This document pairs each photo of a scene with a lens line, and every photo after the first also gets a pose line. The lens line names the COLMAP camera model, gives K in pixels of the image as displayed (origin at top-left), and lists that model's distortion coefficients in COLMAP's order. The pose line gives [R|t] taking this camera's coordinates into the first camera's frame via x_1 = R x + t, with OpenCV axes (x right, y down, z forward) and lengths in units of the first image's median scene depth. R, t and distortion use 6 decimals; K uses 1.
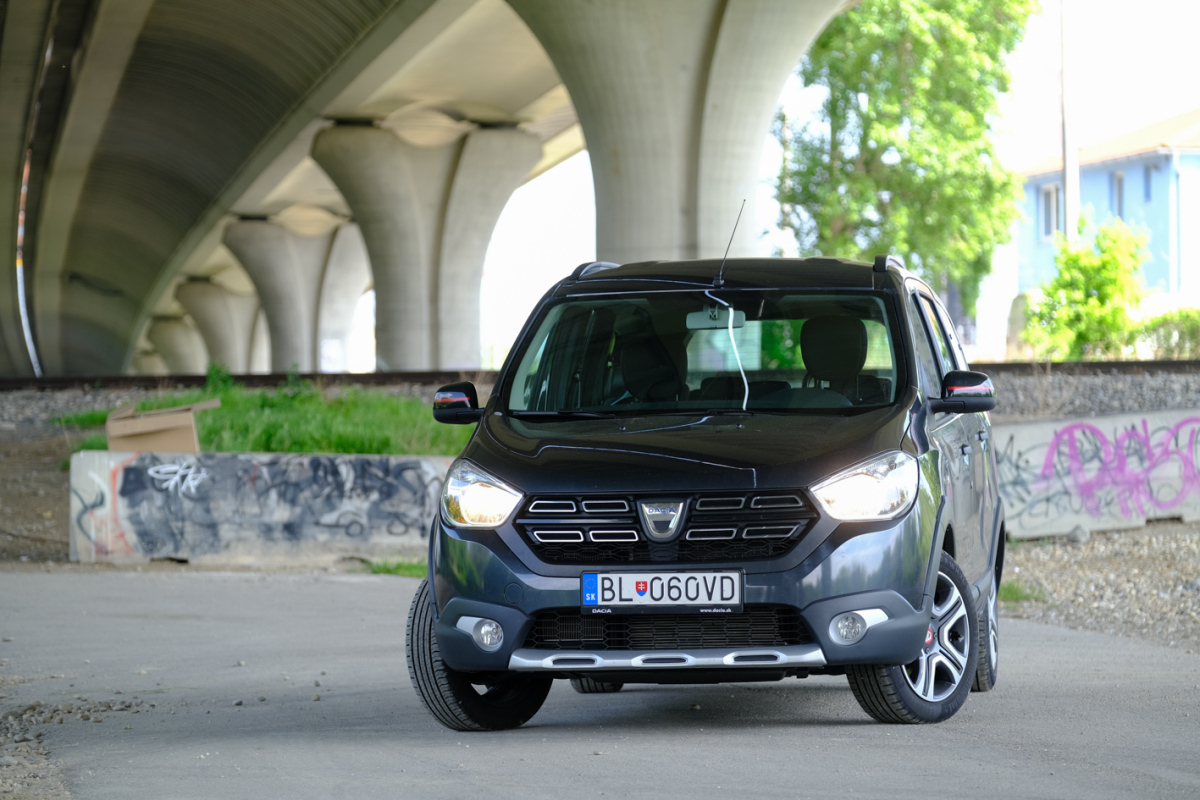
lens RADIAL K [[4694.1, 0, 607.4], [0, 4694.1, 406.5], [0, 0, 1]] dist [0.108516, 0.000000]
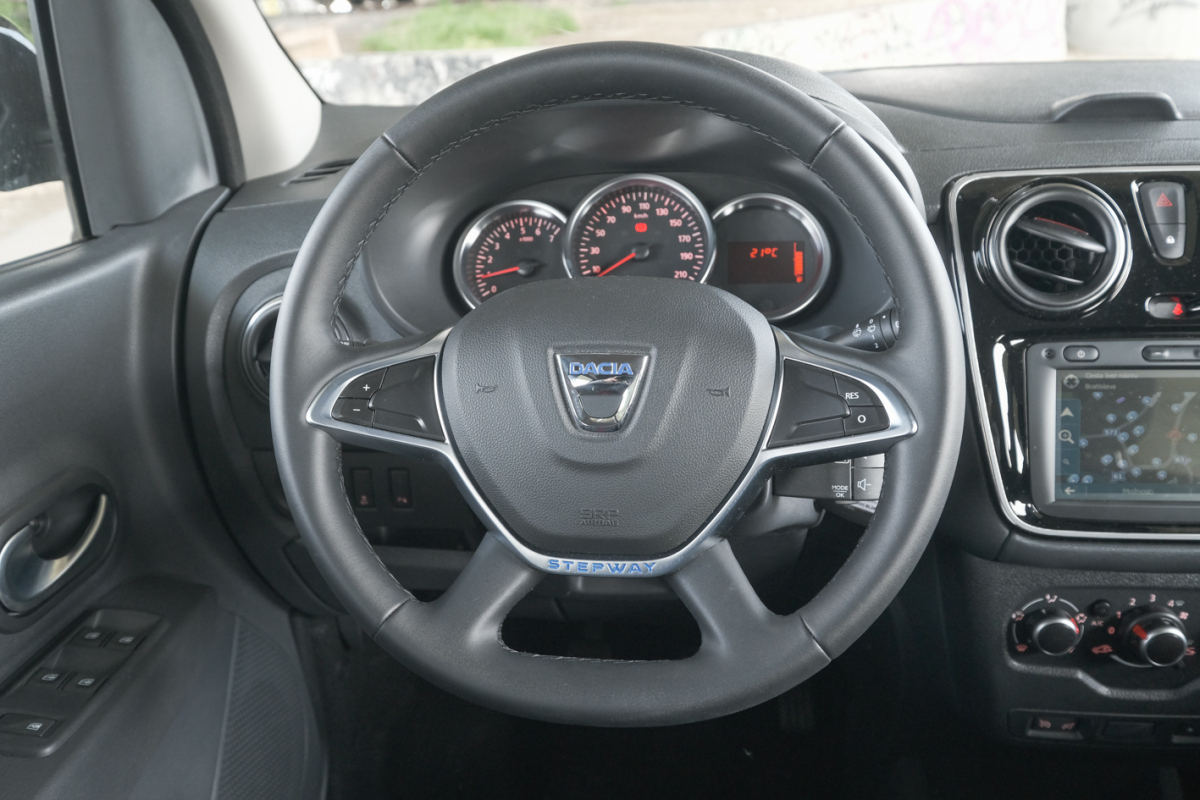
lens RADIAL K [[939.8, 0, 596.3], [0, 939.8, 395.0], [0, 0, 1]] dist [0.004869, 0.001327]
pose [[0.998534, -0.046780, -0.027241, -0.006518], [0.053672, 0.921109, 0.385587, -0.001142], [0.007054, -0.386483, 0.922269, 0.706686]]
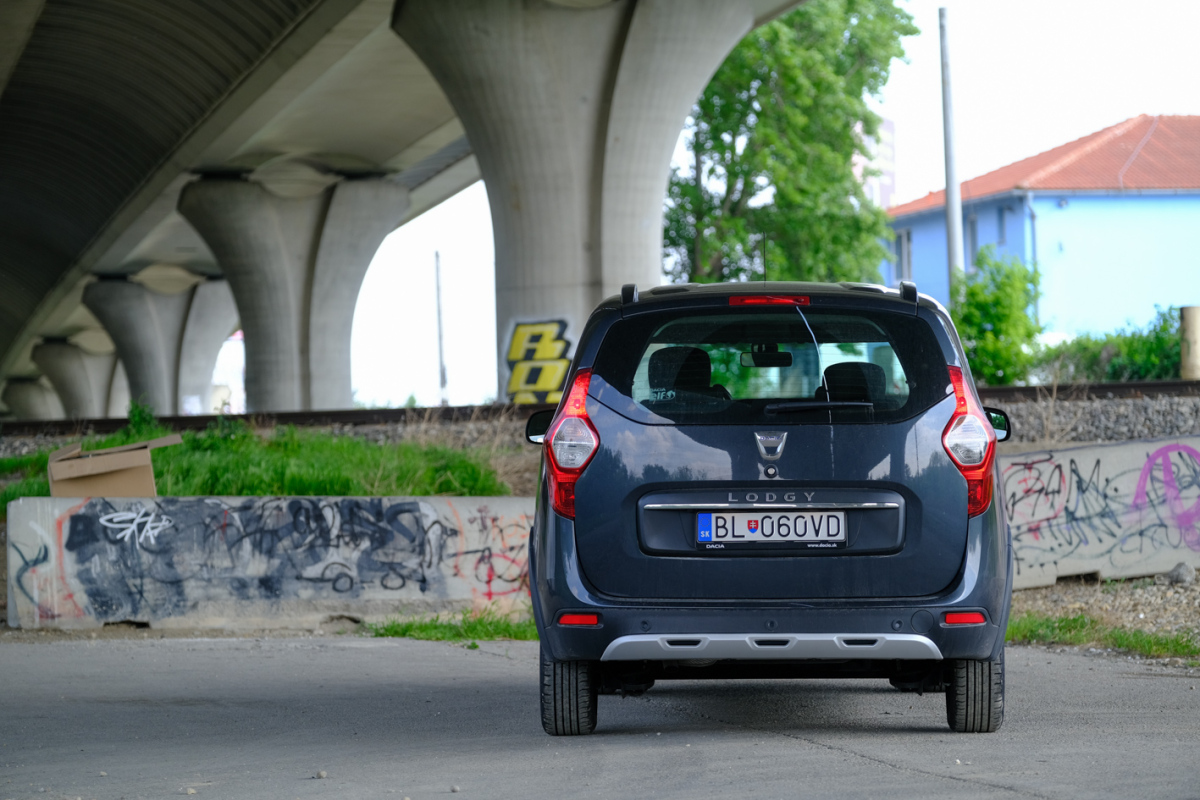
lens RADIAL K [[4420.3, 0, 600.3], [0, 4420.3, 398.2], [0, 0, 1]] dist [0.119661, 0.000000]
pose [[0.999112, -0.018108, 0.038042, -0.037036], [0.018617, 0.999741, -0.013076, 0.003890], [-0.037795, 0.013773, 0.999191, 0.194416]]
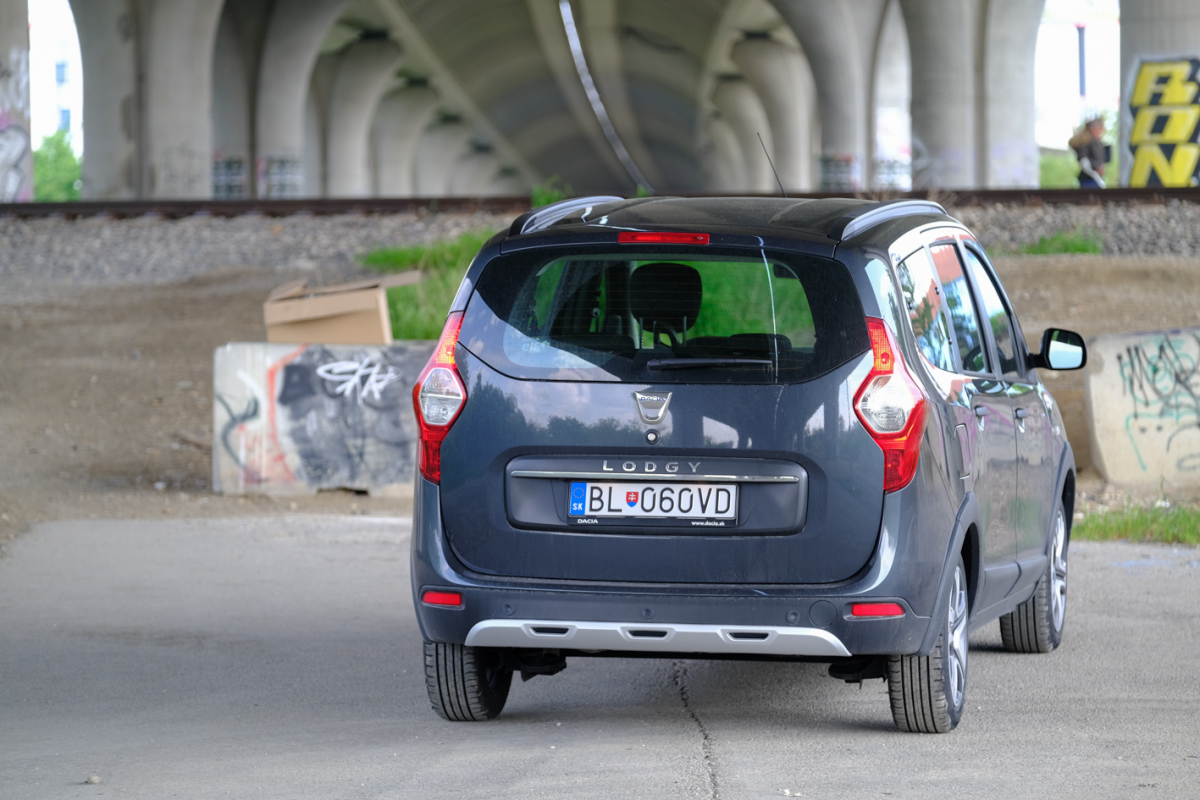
lens RADIAL K [[5218.8, 0, 604.0], [0, 5218.8, 402.4], [0, 0, 1]] dist [0.293045, 0.000000]
pose [[0.992261, 0.001250, -0.124160, 0.049873], [0.004318, 0.998997, 0.044568, -0.017771], [0.124091, -0.044759, 0.991261, 0.184454]]
